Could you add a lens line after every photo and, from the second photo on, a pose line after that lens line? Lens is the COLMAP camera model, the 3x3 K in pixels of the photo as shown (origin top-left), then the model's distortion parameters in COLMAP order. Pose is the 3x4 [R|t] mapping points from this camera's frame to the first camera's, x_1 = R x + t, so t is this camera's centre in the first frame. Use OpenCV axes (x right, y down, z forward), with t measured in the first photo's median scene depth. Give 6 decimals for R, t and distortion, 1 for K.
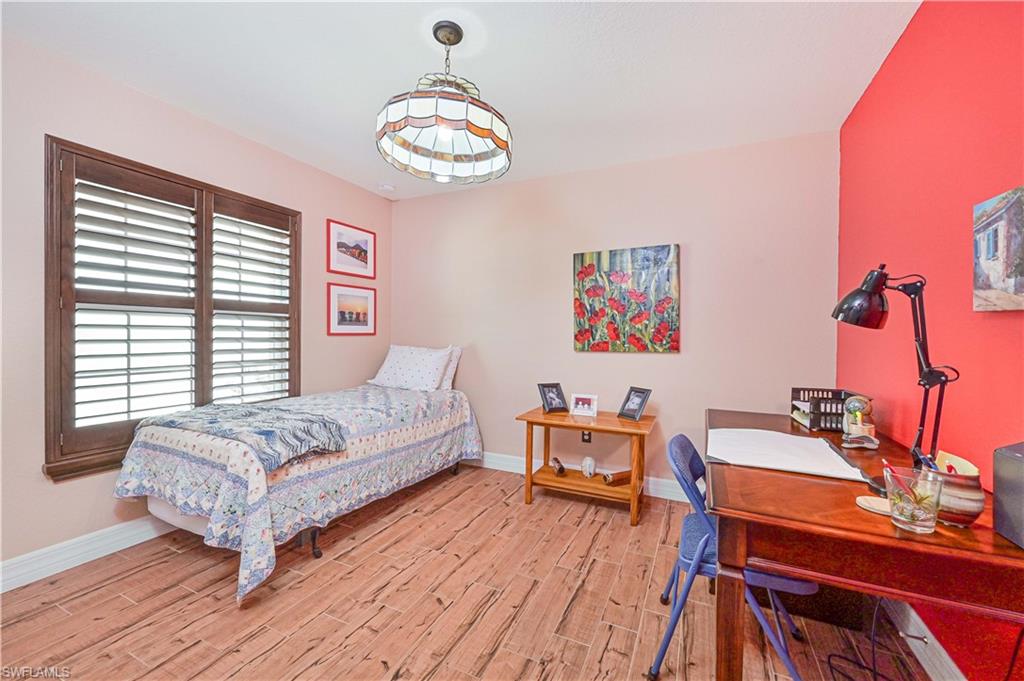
lens RADIAL K [[412.8, 0, 512.1], [0, 412.8, 337.3], [0, 0, 1]] dist [0.001505, 0.000456]
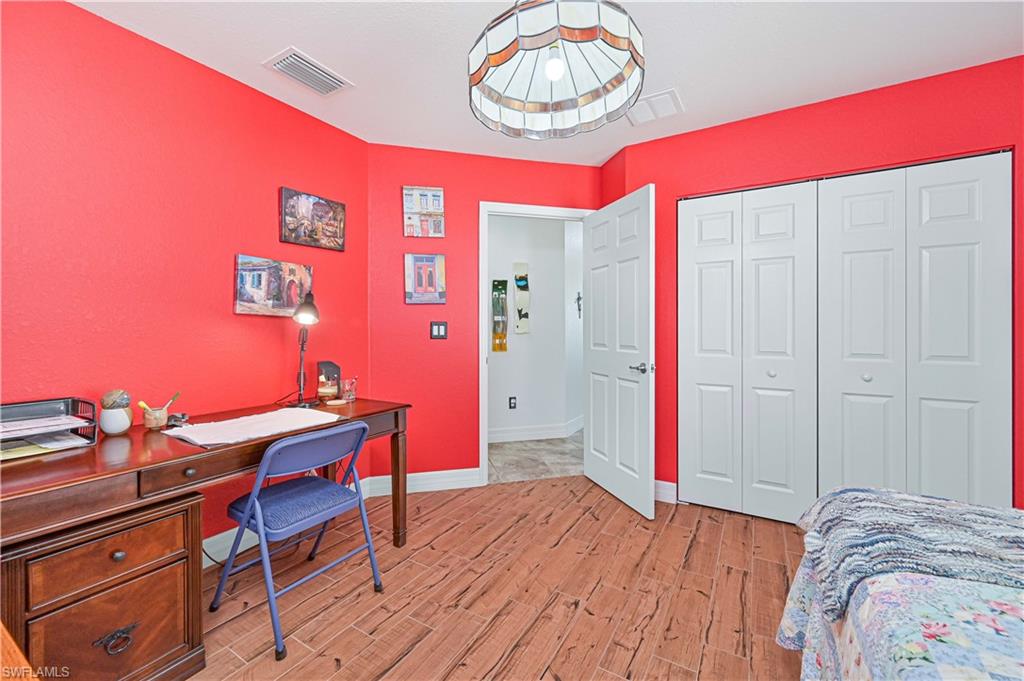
lens RADIAL K [[412.8, 0, 512.0], [0, 412.8, 340.8], [0, 0, 1]] dist [0.001505, 0.000456]
pose [[-0.994942, -0.016504, 0.099085, -0.192557], [-0.014187, 0.999610, 0.024039, -0.001169], [-0.099443, 0.022512, -0.994789, 2.181461]]
